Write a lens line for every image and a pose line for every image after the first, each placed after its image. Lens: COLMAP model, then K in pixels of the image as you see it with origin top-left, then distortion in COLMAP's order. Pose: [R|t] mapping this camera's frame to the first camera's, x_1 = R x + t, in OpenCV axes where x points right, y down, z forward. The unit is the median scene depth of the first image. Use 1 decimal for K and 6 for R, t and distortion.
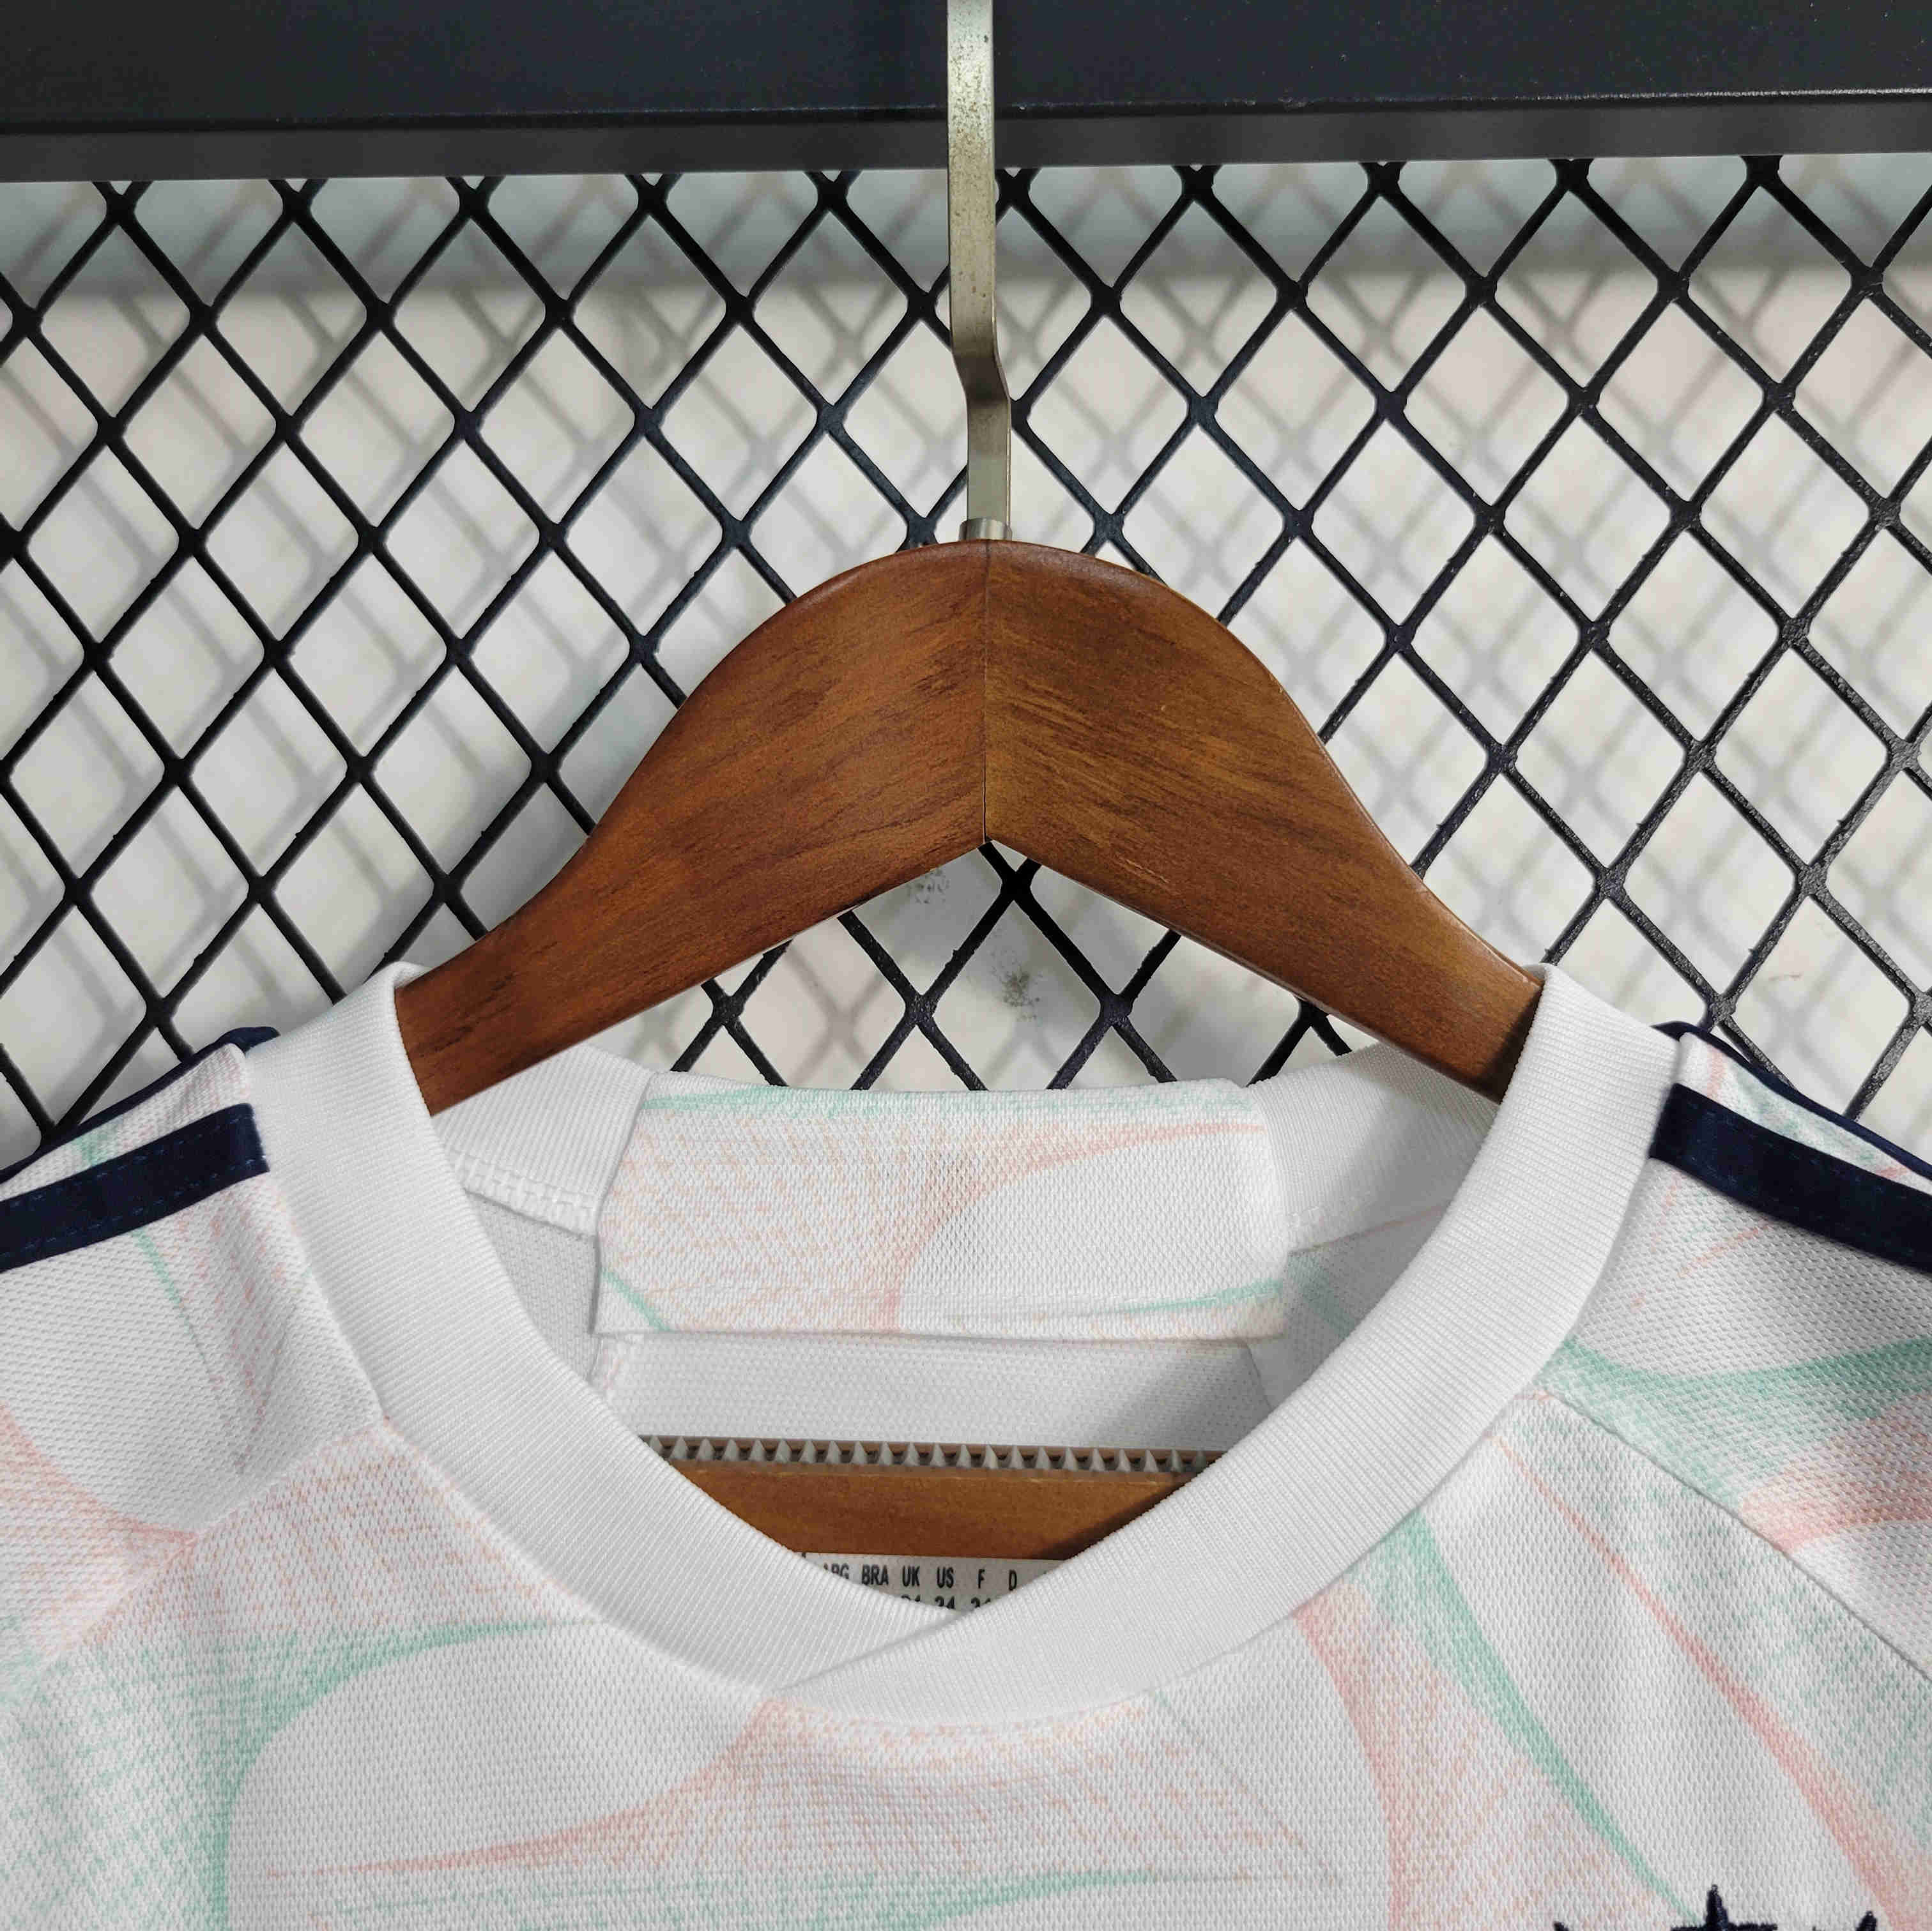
lens RADIAL K [[1987.0, 0, 954.6], [0, 1987.0, 958.5], [0, 0, 1]] dist [0.011397, 0.000000]
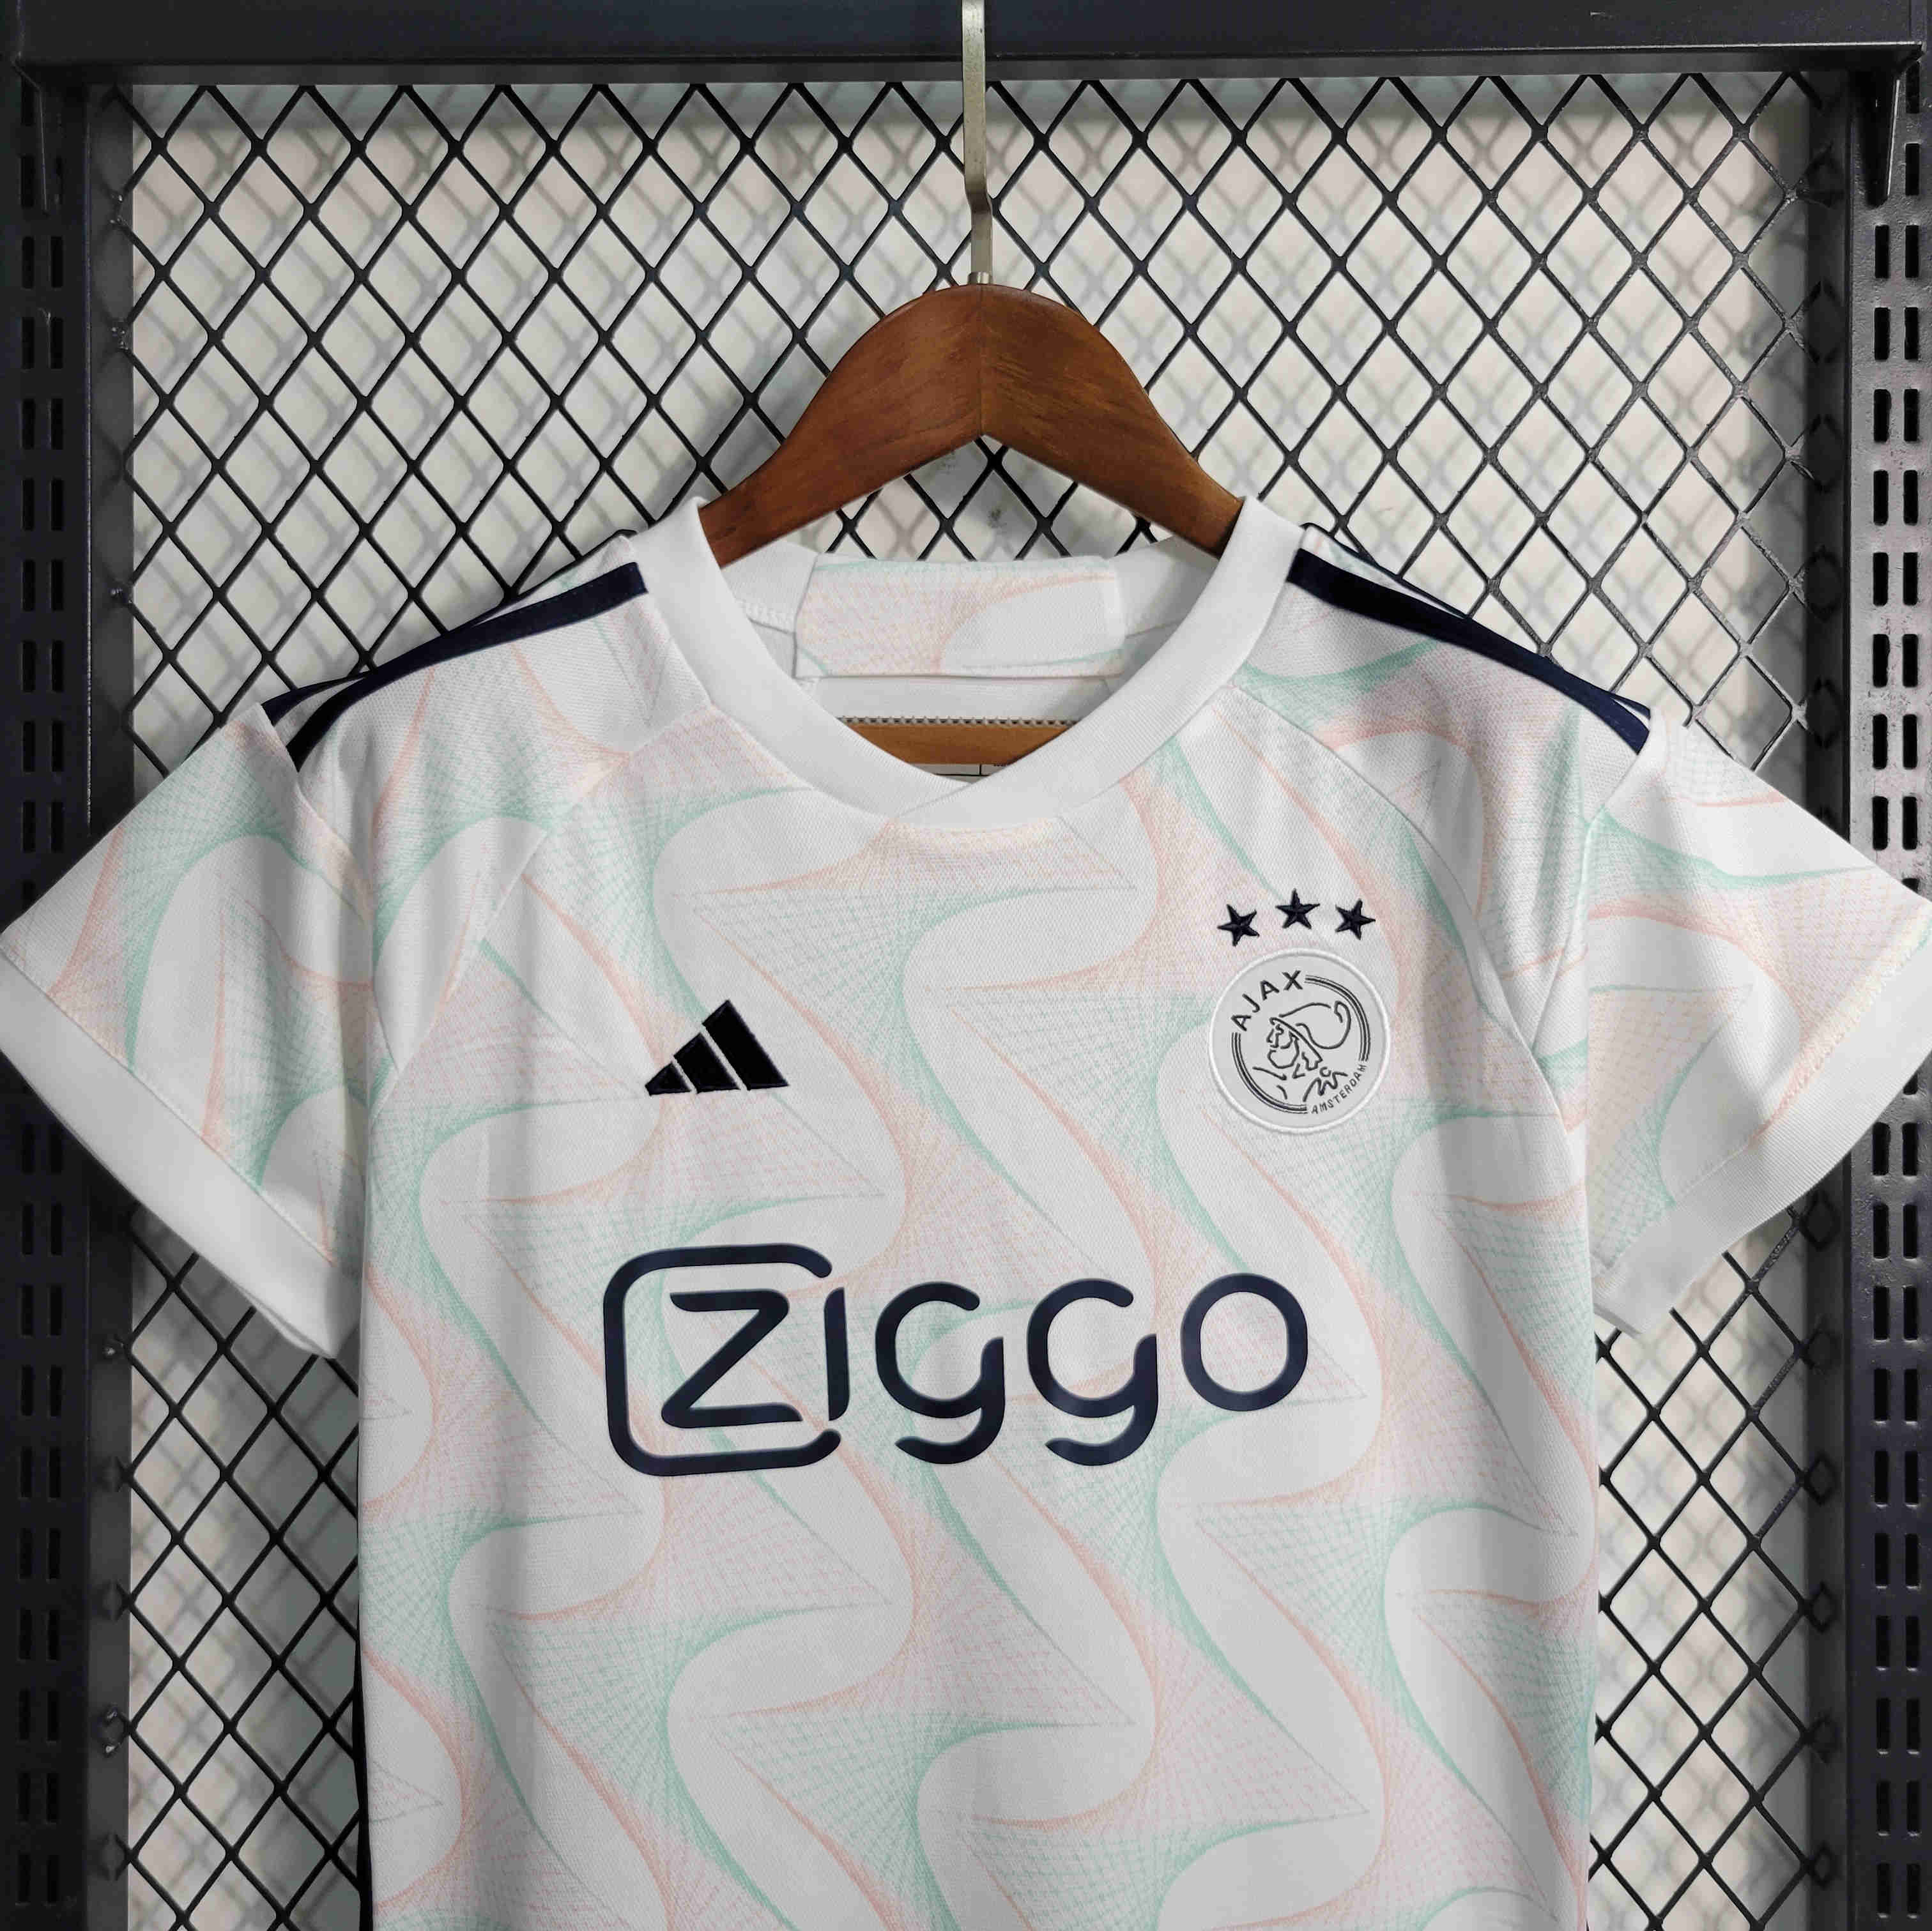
lens RADIAL K [[1987.0, 0, 968.7], [0, 1987.0, 968.4], [0, 0, 1]] dist [0.011397, 0.000000]
pose [[0.999525, -0.009027, 0.029474, -0.063147], [0.003814, 0.985033, 0.172325, 0.130504], [-0.030588, -0.172131, 0.984599, -1.127857]]
